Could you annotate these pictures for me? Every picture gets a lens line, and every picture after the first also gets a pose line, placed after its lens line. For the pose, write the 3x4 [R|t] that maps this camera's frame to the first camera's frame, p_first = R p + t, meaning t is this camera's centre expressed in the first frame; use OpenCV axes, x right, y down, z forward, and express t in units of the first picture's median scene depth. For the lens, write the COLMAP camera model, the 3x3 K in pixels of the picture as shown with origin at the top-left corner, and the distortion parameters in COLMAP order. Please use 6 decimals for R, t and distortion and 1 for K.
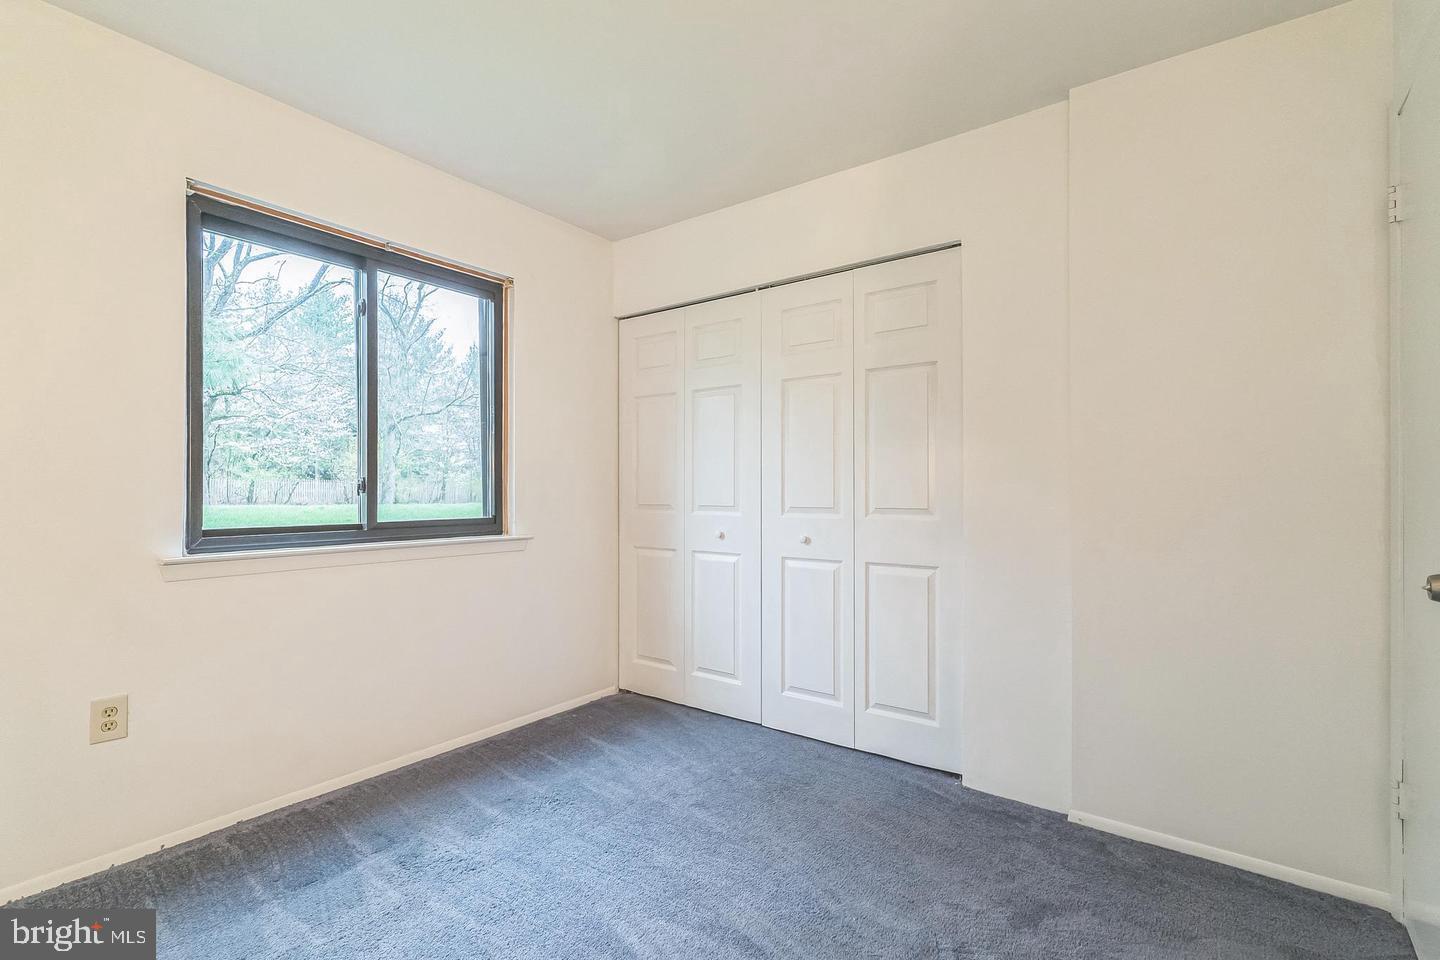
lens RADIAL K [[649.9, 0, 715.4], [0, 649.9, 490.5], [0, 0, 1]] dist [-0.000656, -0.000033]
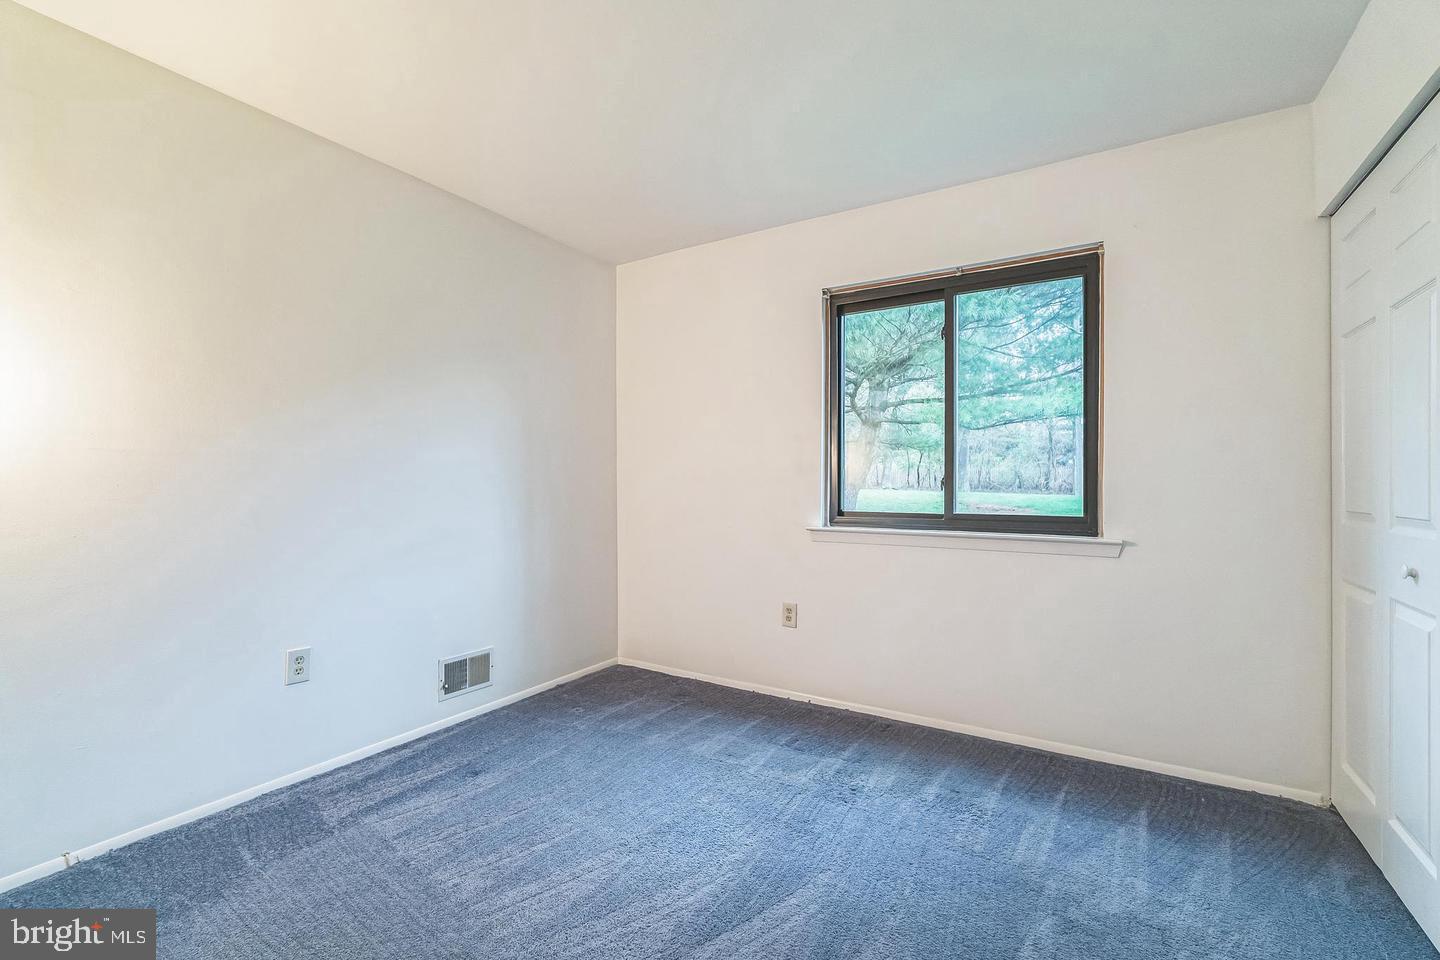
lens RADIAL K [[638.6, 0, 717.9], [0, 638.6, 482.9], [0, 0, 1]] dist [0.001758, -0.000115]
pose [[0.080576, 0.001612, -0.996747, 0.578997], [-0.000926, 0.999998, 0.001542, -0.006717], [0.996748, 0.000799, 0.080577, 0.490997]]
